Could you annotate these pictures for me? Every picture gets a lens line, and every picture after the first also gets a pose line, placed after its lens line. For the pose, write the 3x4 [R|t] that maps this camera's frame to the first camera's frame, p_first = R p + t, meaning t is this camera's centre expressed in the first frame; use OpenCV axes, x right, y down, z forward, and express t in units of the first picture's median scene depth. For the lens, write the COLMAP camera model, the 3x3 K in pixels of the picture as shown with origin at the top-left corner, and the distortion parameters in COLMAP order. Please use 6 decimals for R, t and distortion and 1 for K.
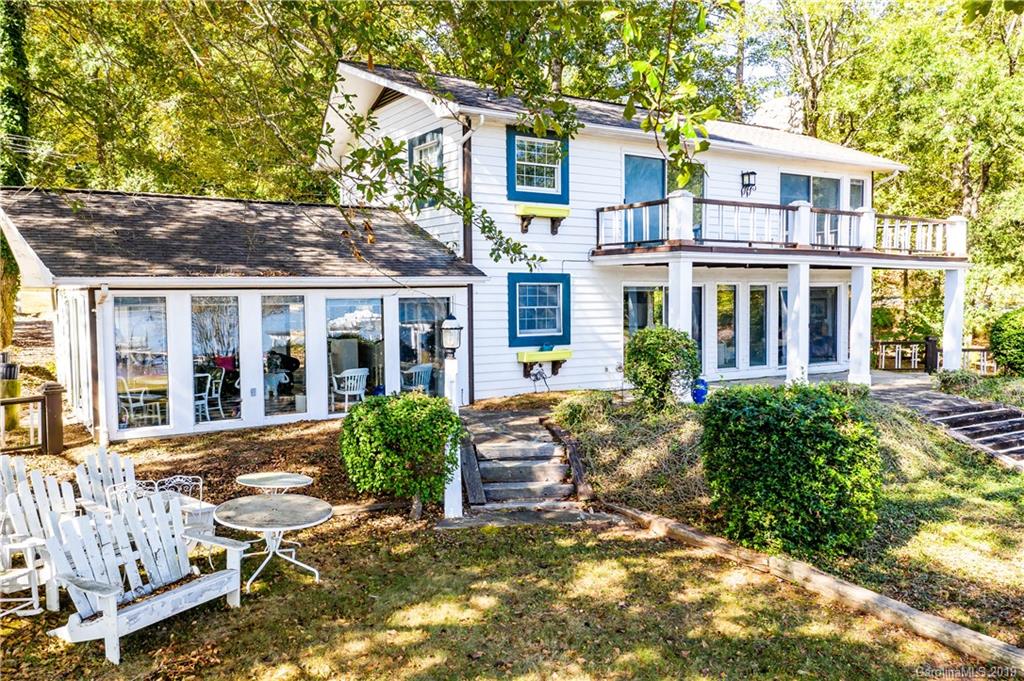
lens RADIAL K [[809.0, 0, 512.0], [0, 809.0, 340.5], [0, 0, 1]] dist [-0.008884, 0.054614]
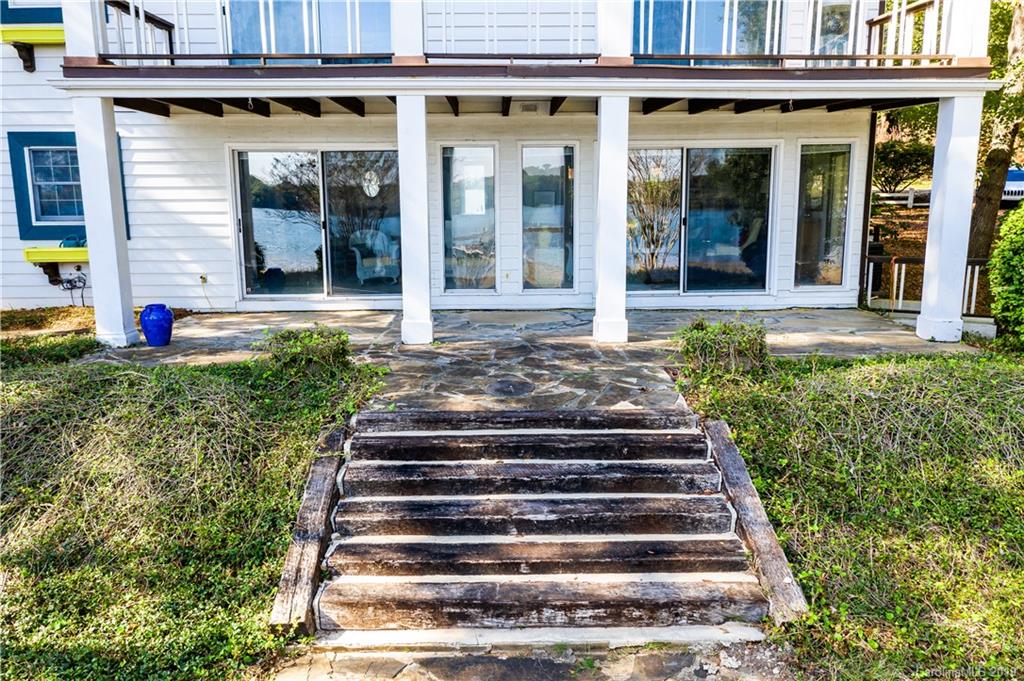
lens RADIAL K [[805.1, 0, 512.0], [0, 805.1, 340.5], [0, 0, 1]] dist [0.000013, 0.012760]
pose [[0.850128, 0.093805, -0.518153, 0.695154], [-0.026706, 0.990419, 0.135486, -0.010842], [0.525898, -0.101343, 0.844488, 0.584073]]
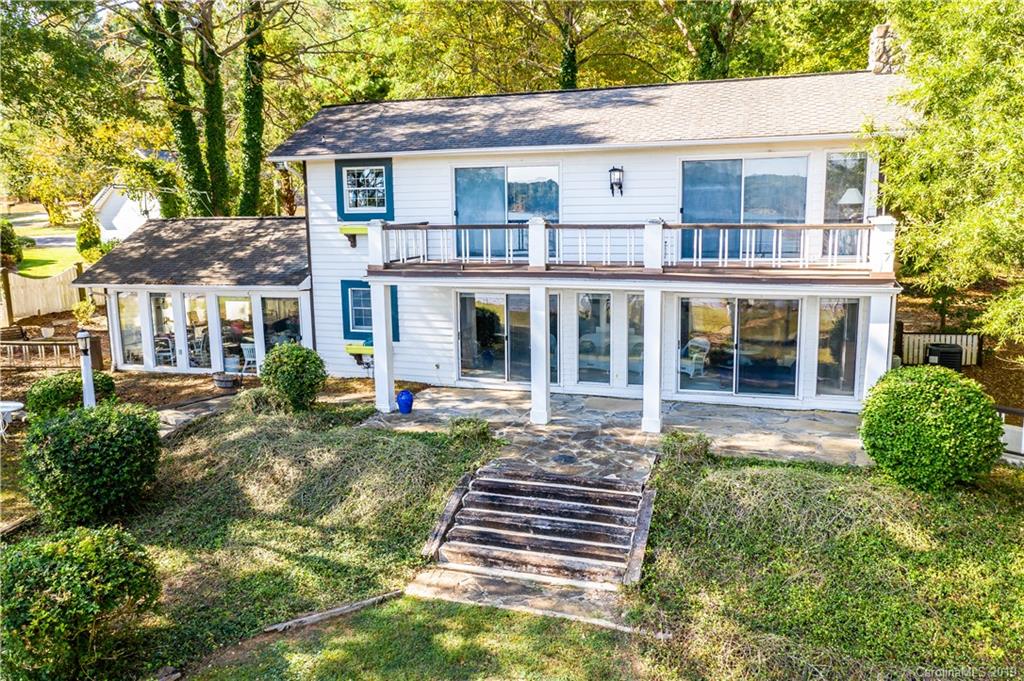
lens RADIAL K [[805.1, 0, 512.0], [0, 805.1, 340.5], [0, 0, 1]] dist [0.000013, 0.012760]
pose [[0.624329, 0.124016, -0.771255, 1.056307], [-0.031483, 0.990510, 0.133787, -0.155013], [0.780527, -0.059246, 0.622308, 0.401773]]
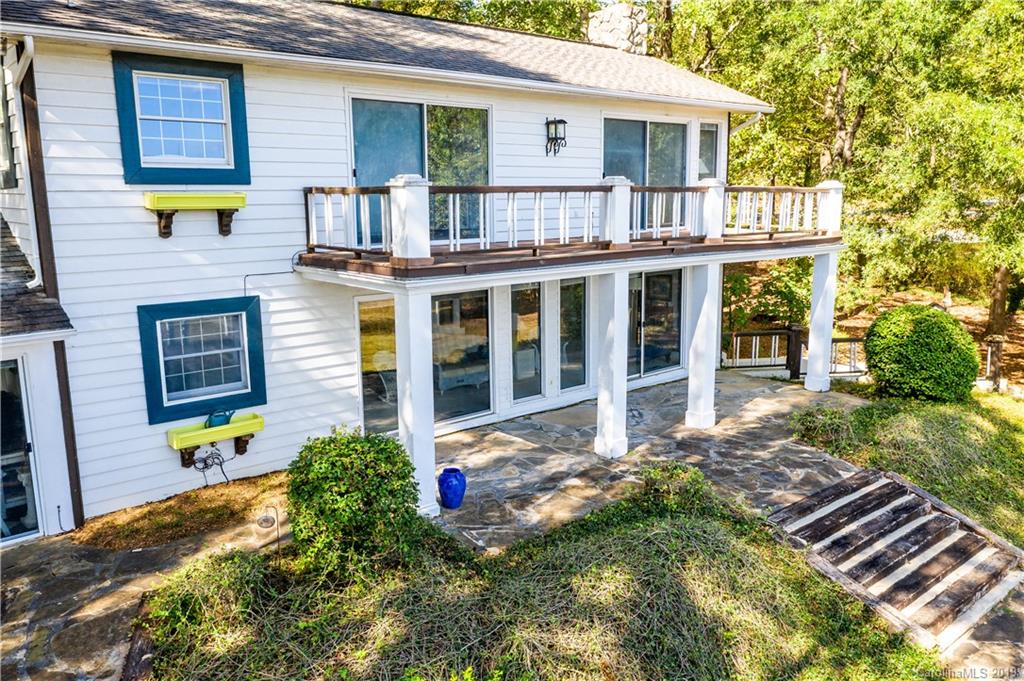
lens RADIAL K [[805.1, 0, 512.0], [0, 805.1, 340.5], [0, 0, 1]] dist [0.000013, 0.012760]
pose [[0.990240, -0.028073, 0.136519, 0.177760], [0.011082, 0.992263, 0.123657, -0.121103], [-0.138934, -0.120937, 0.982889, 0.344194]]
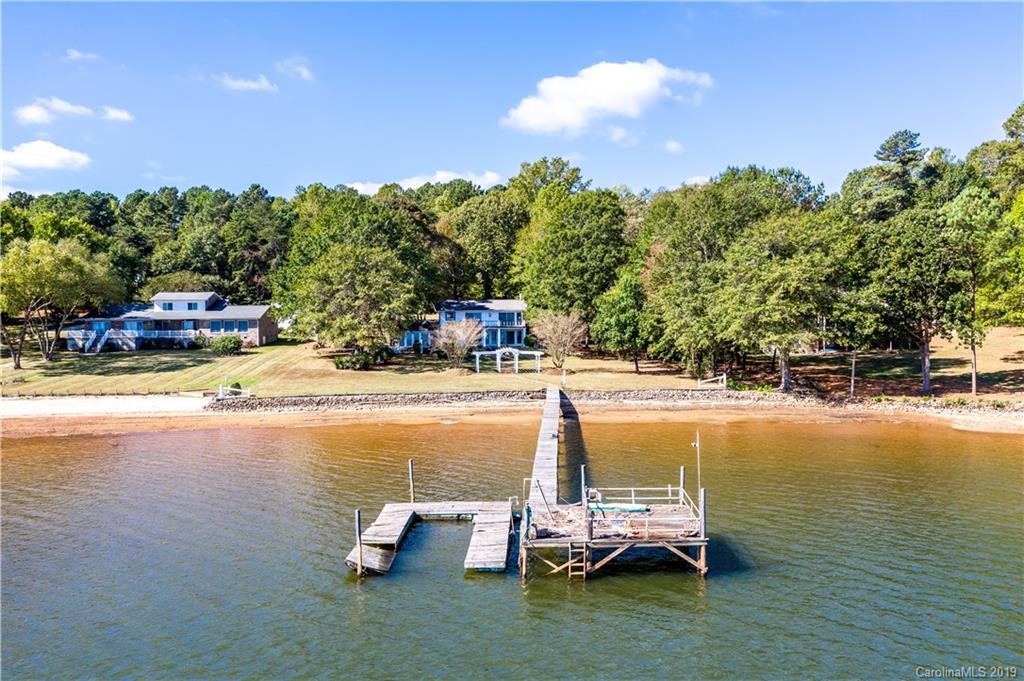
lens RADIAL K [[809.0, 0, 512.0], [0, 809.0, 340.5], [0, 0, 1]] dist [-0.008884, 0.054614]
pose [[0.890126, 0.019757, -0.455286, 3.862689], [-0.026904, 0.999595, -0.009223, 0.070598], [0.454919, 0.020458, 0.890298, -5.304129]]
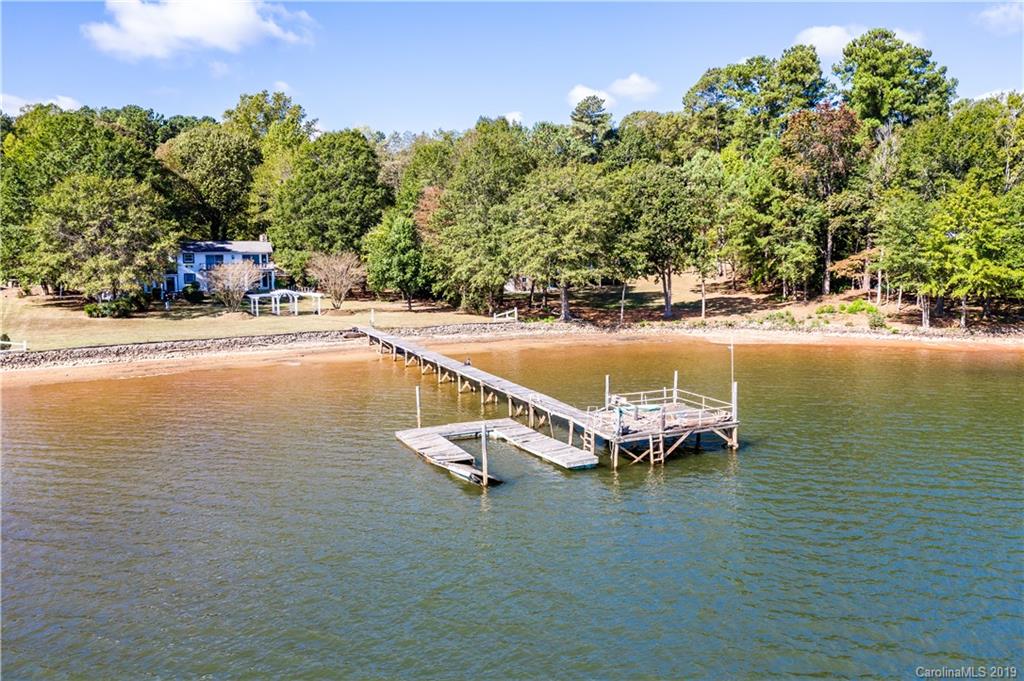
lens RADIAL K [[809.0, 0, 512.0], [0, 809.0, 340.5], [0, 0, 1]] dist [-0.008884, 0.054614]
pose [[0.999951, 0.001890, -0.009738, 2.787175], [-0.001417, 0.998832, 0.048293, 0.151588], [0.009818, -0.048277, 0.998786, -5.770904]]
